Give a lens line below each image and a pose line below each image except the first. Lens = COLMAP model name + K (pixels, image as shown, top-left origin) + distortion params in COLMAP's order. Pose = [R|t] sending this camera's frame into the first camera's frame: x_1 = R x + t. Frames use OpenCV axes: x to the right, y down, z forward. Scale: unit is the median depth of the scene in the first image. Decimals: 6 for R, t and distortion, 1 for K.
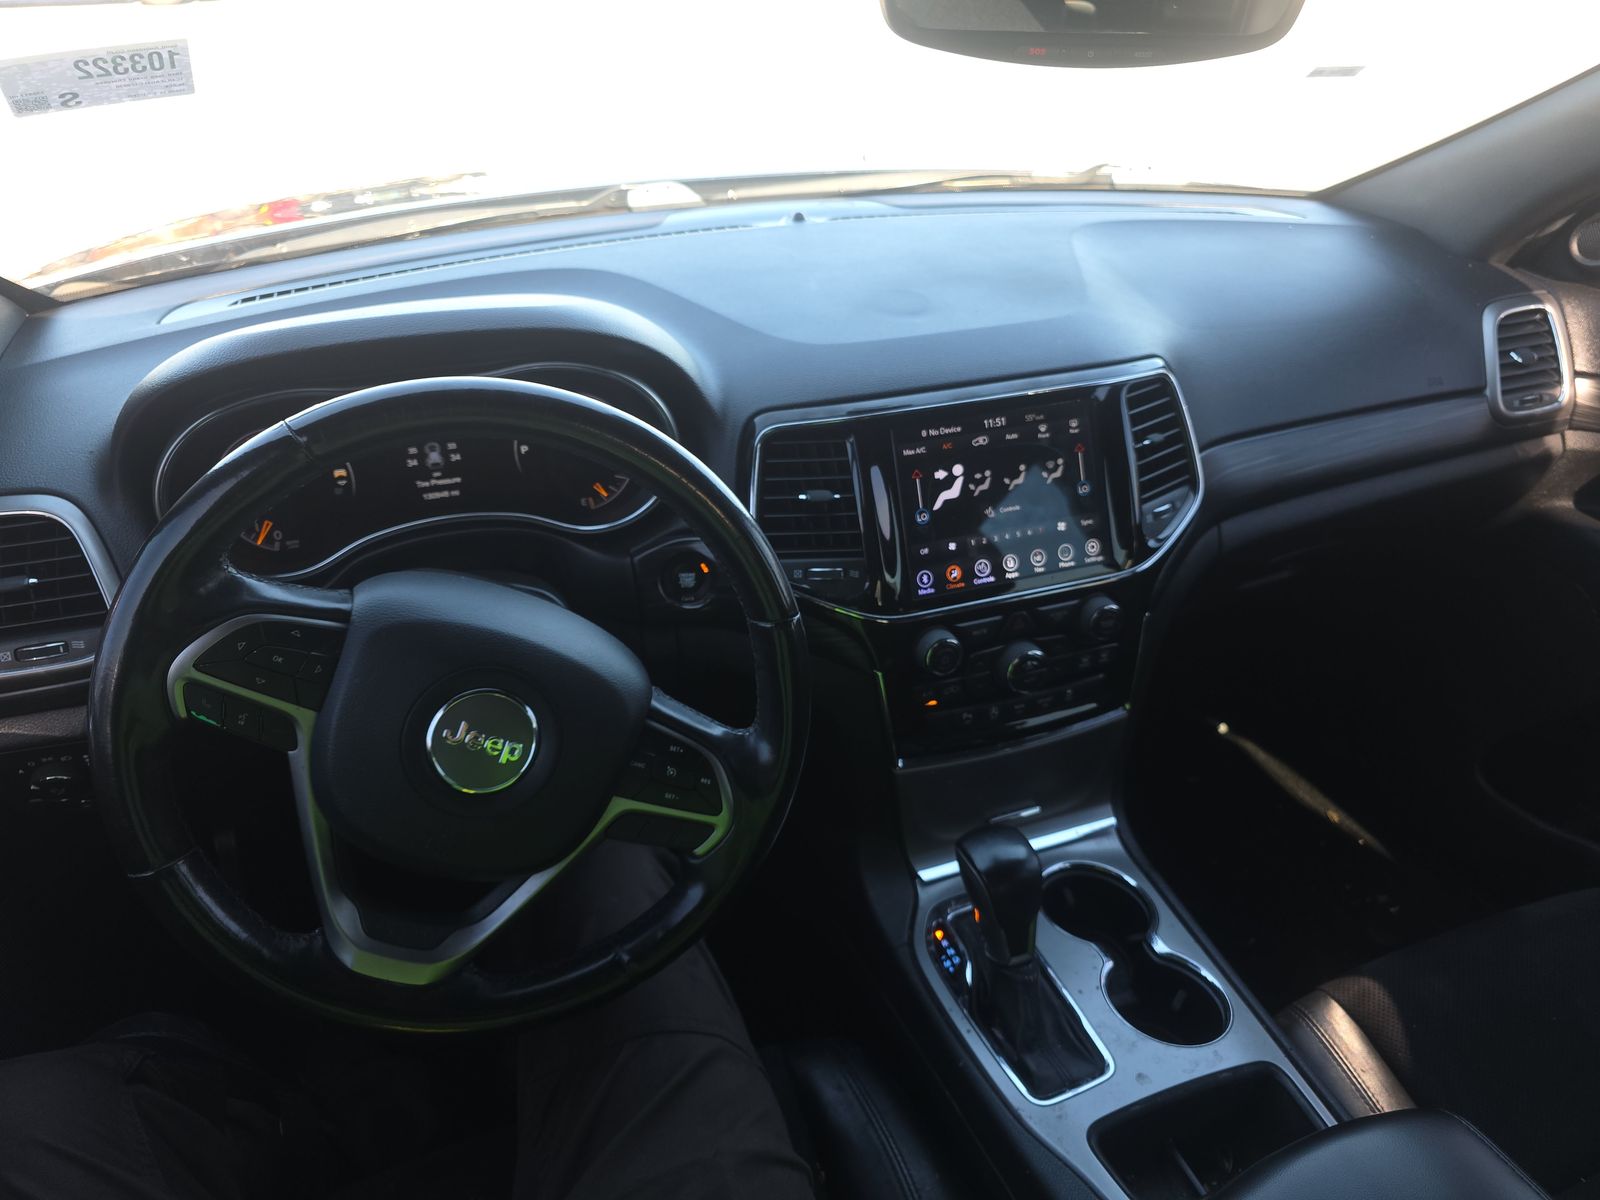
lens RADIAL K [[1081.6, 0, 799.6], [0, 1081.6, 587.8], [0, 0, 1]] dist [0.027171, -0.030384]
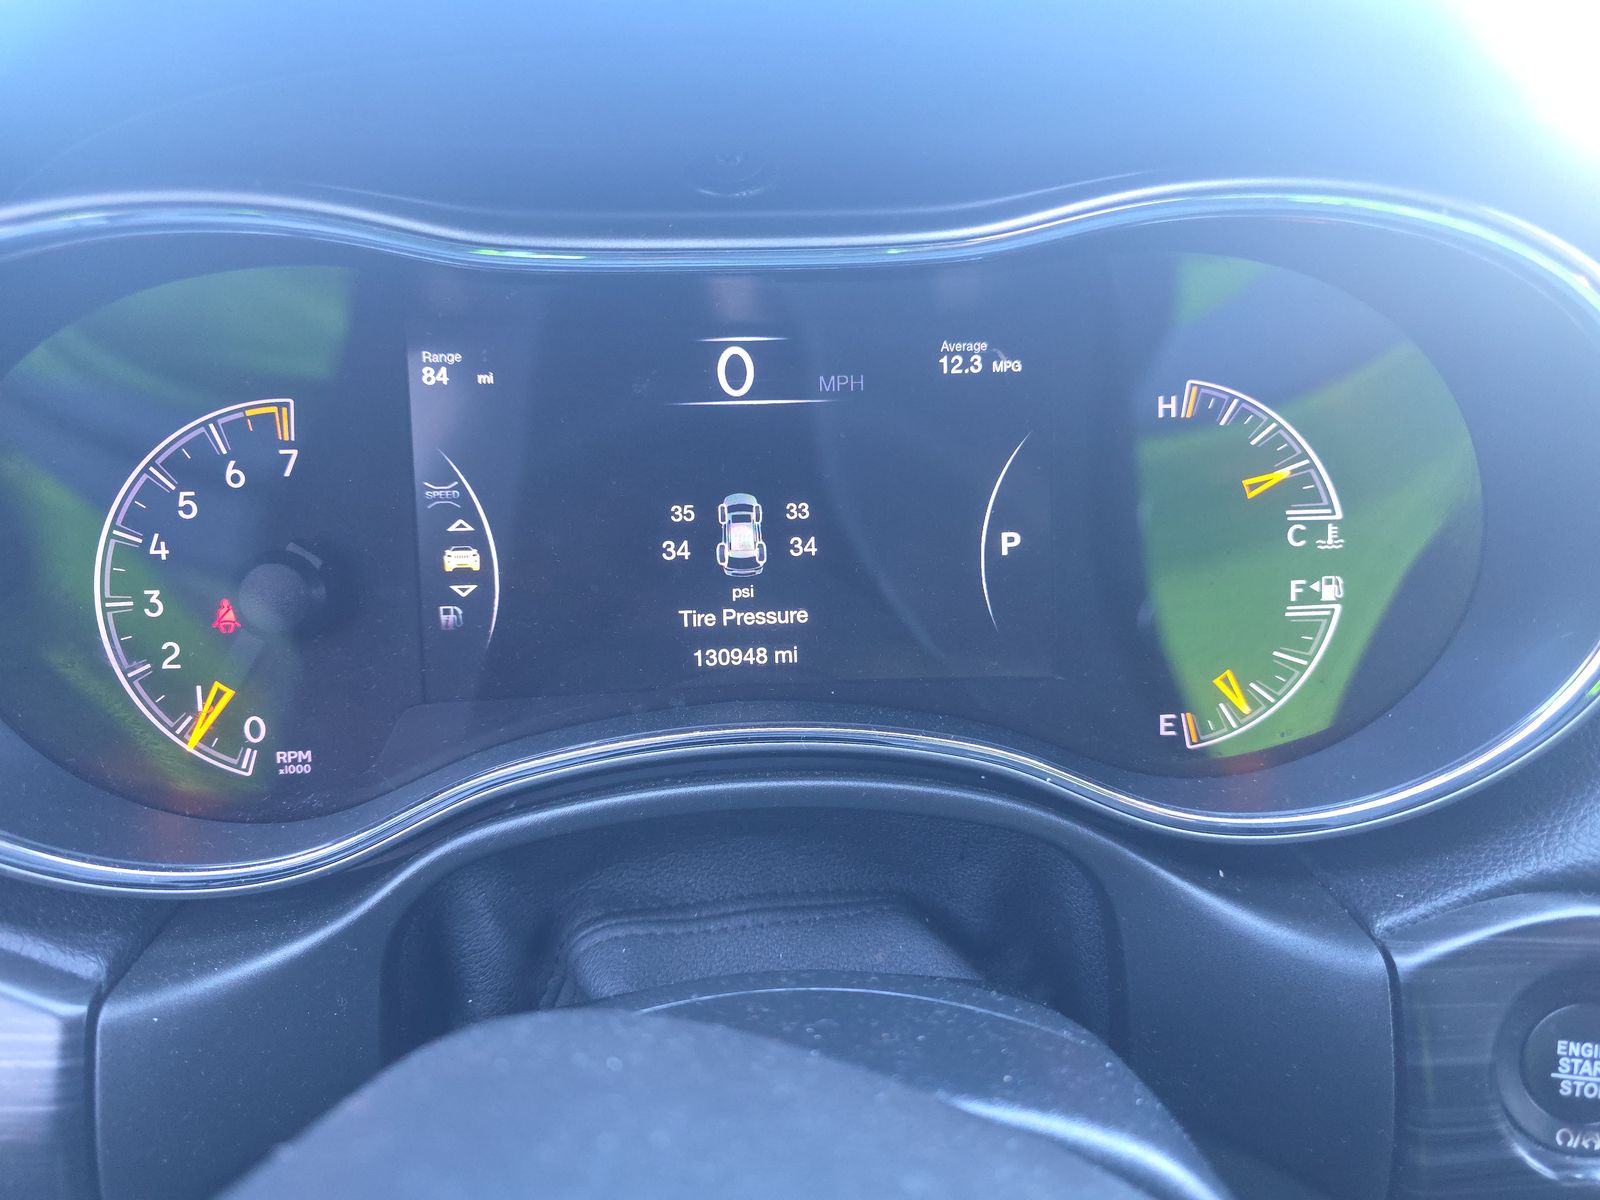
lens RADIAL K [[1081.6, 0, 806.9], [0, 1081.6, 605.9], [0, 0, 1]] dist [0.027171, -0.030384]
pose [[0.964571, 0.085312, -0.249651, -0.239754], [-0.125669, 0.980597, -0.150452, -0.055713], [0.231972, 0.176495, 0.956577, 0.710798]]
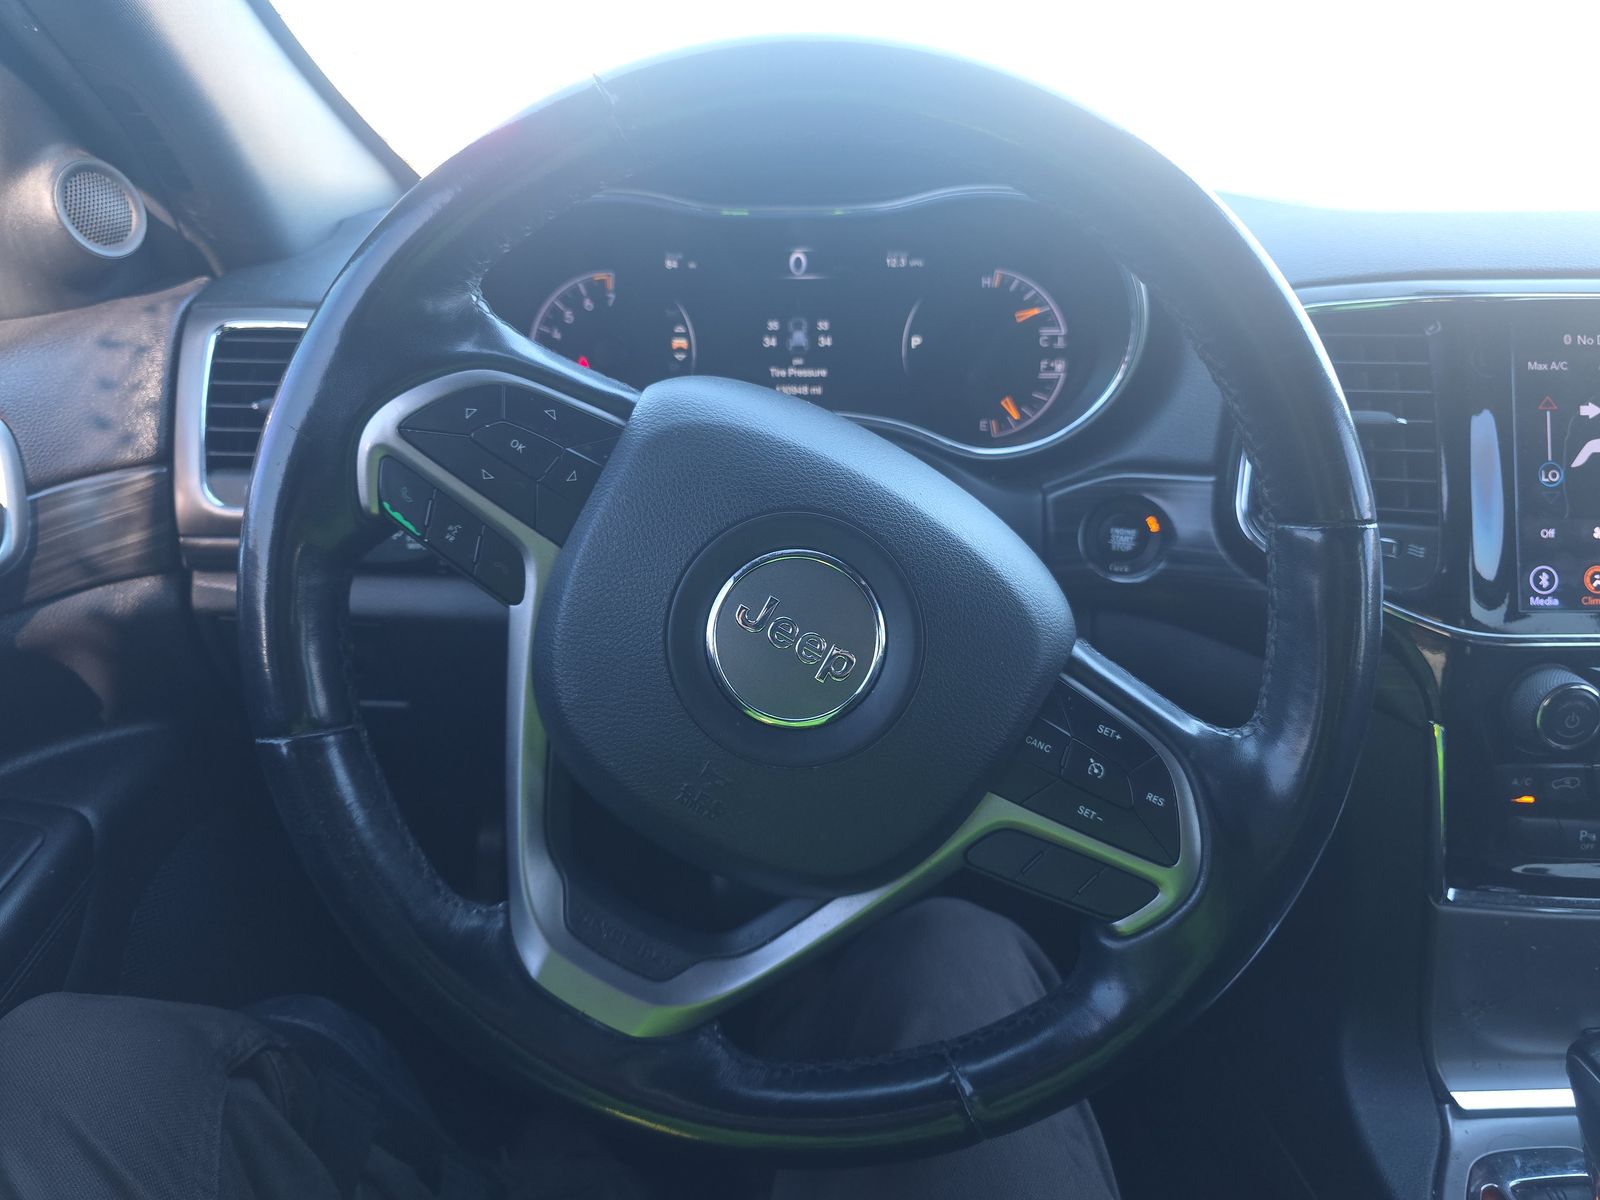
lens RADIAL K [[1081.6, 0, 793.0], [0, 1081.6, 592.4], [0, 0, 1]] dist [0.027171, -0.030384]
pose [[0.938526, 0.126115, -0.321347, -0.079115], [-0.169464, 0.979311, -0.110598, 0.137803], [0.300750, 0.158256, 0.940481, 0.328996]]
